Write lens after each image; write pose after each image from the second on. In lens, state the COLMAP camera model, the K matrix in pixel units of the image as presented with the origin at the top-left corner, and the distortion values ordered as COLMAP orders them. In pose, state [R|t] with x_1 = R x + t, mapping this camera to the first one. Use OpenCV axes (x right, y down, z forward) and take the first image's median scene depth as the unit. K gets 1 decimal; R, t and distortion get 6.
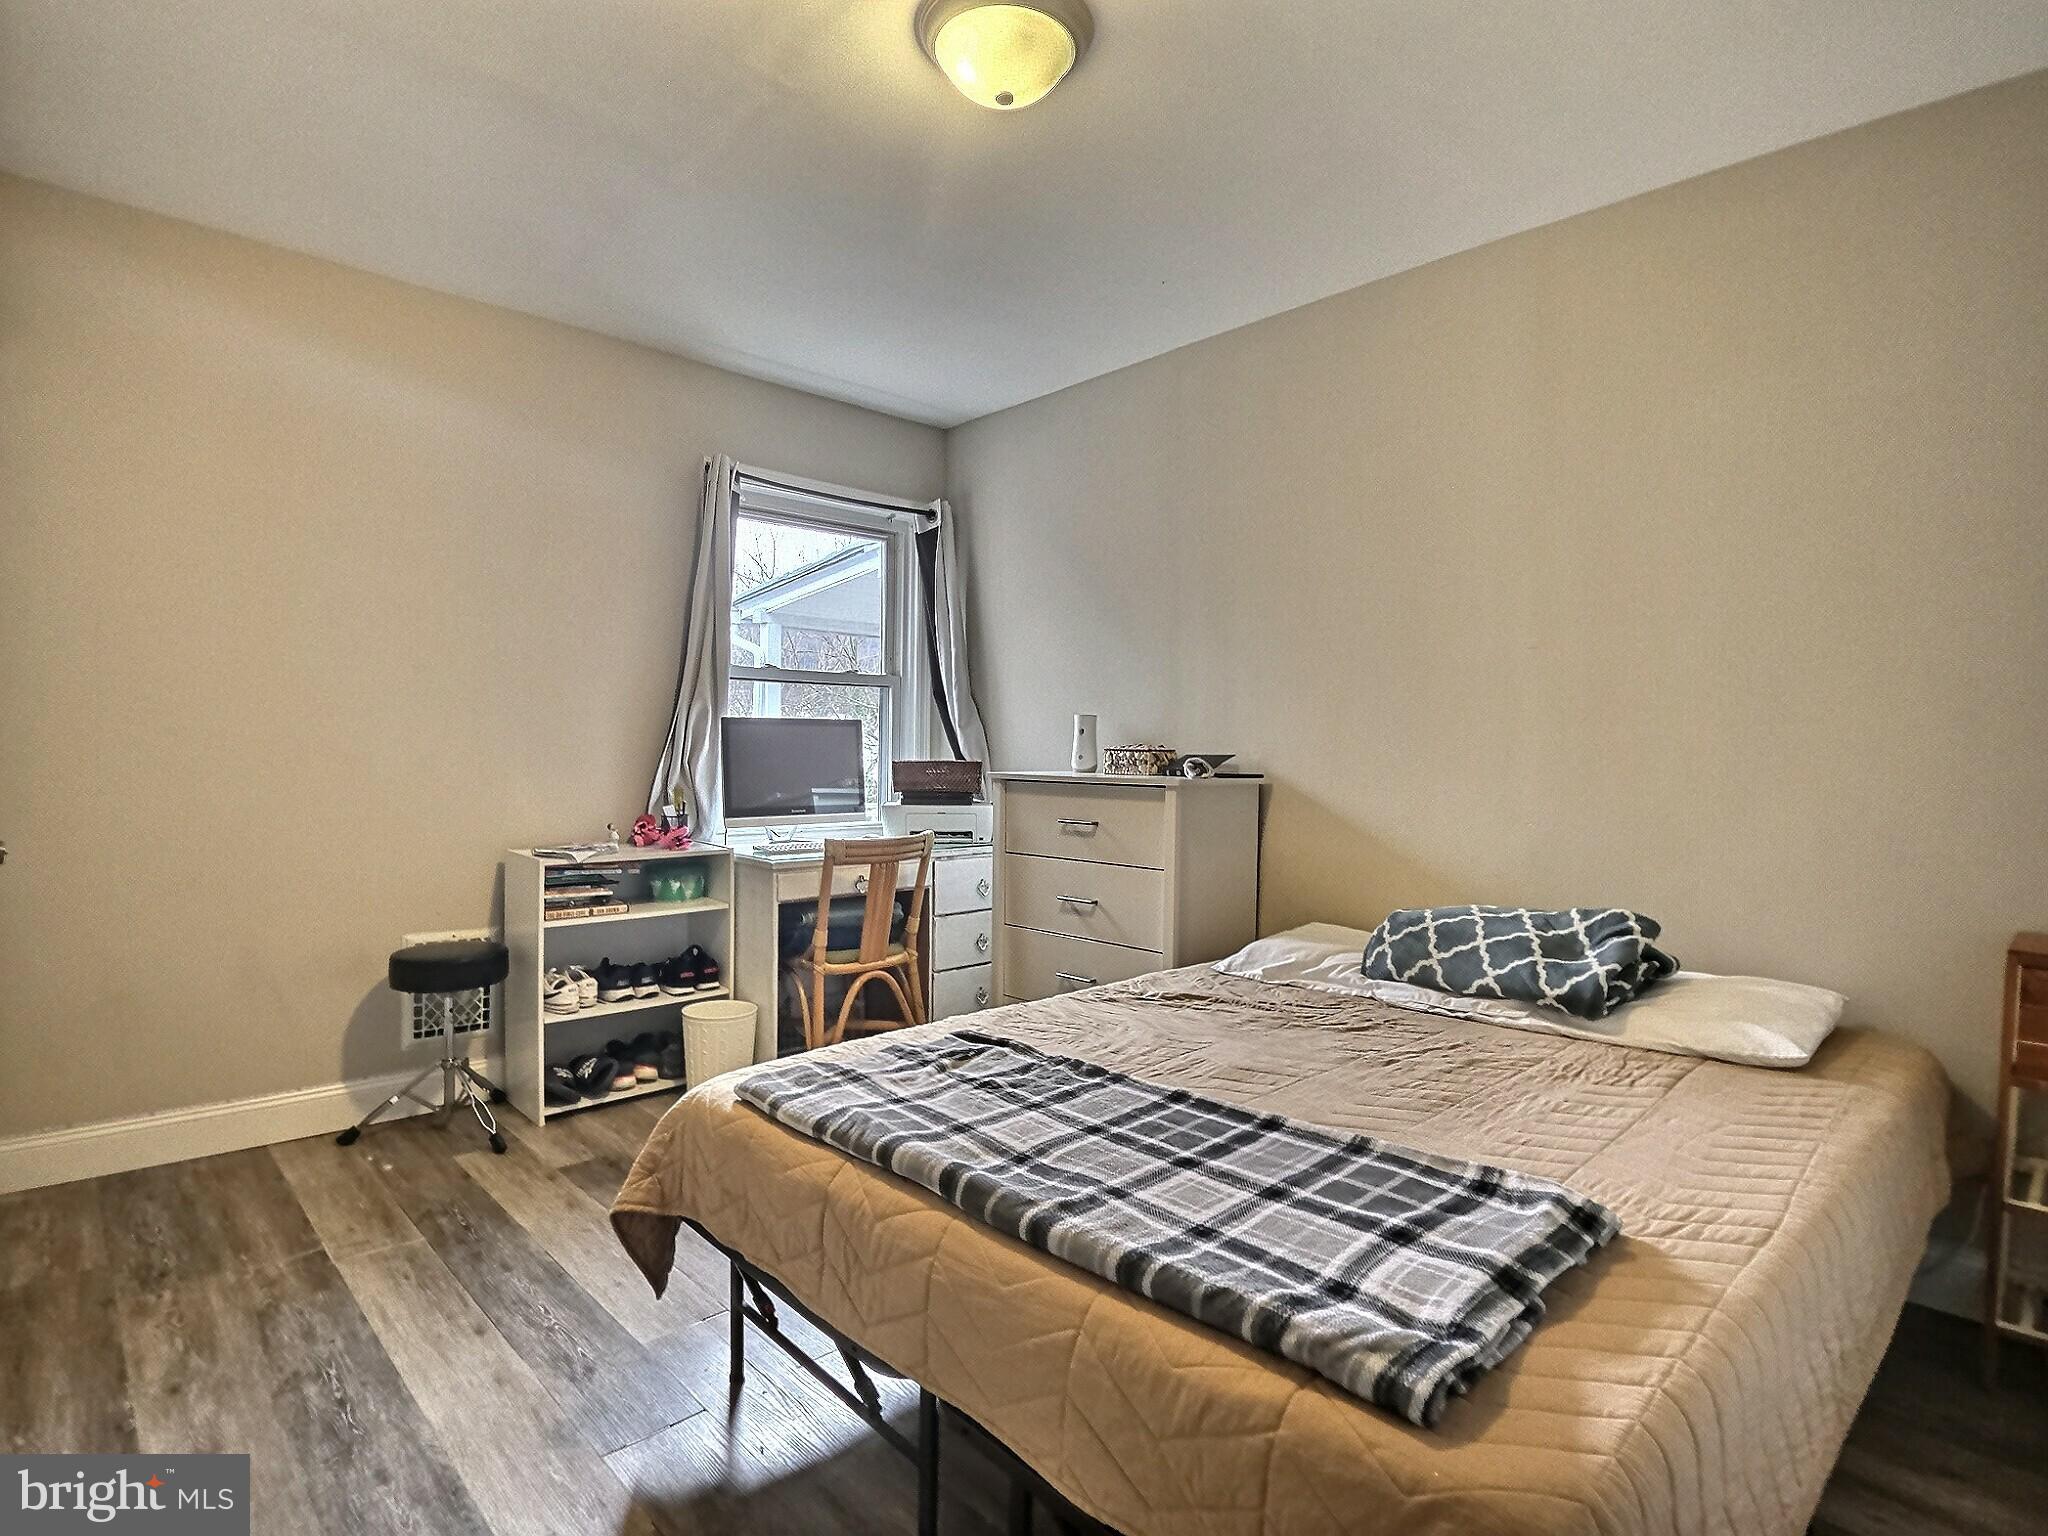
lens RADIAL K [[1068.6, 0, 1009.8], [0, 1068.6, 773.9], [0, 0, 1]] dist [-0.000443, -0.007426]
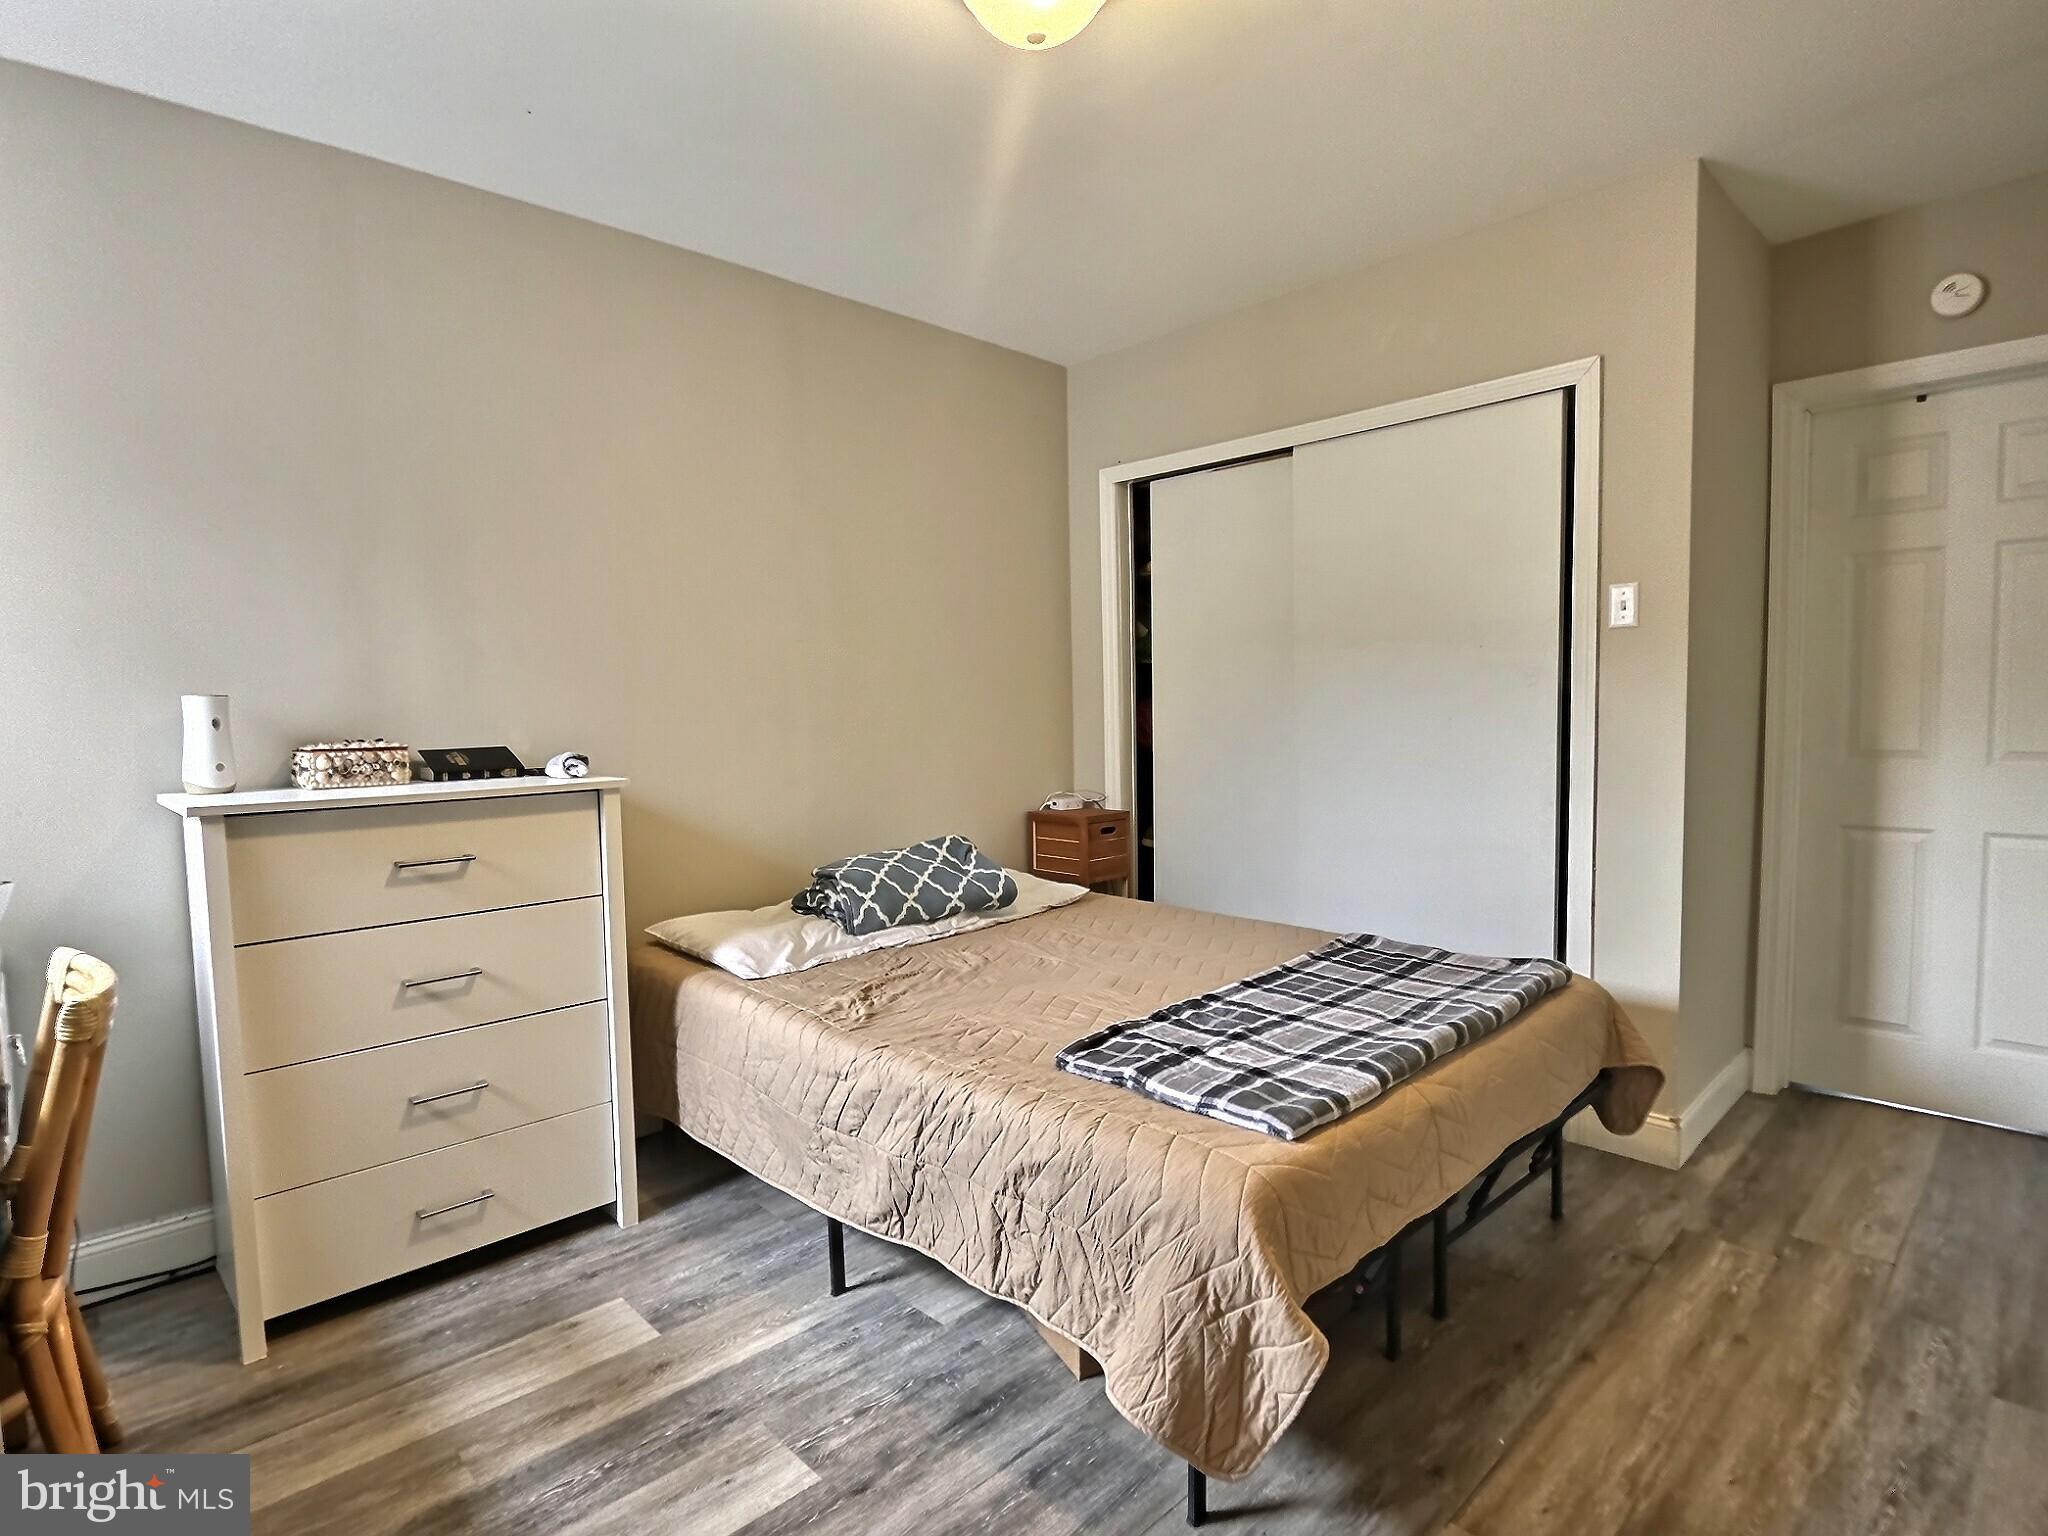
lens RADIAL K [[1068.6, 0, 1009.8], [0, 1068.6, 773.9], [0, 0, 1]] dist [-0.000443, -0.007426]
pose [[-0.013322, -0.077598, 0.996896, -0.802235], [0.041730, 0.996072, 0.078092, -0.060711], [-0.999040, 0.042641, -0.010031, 0.879047]]
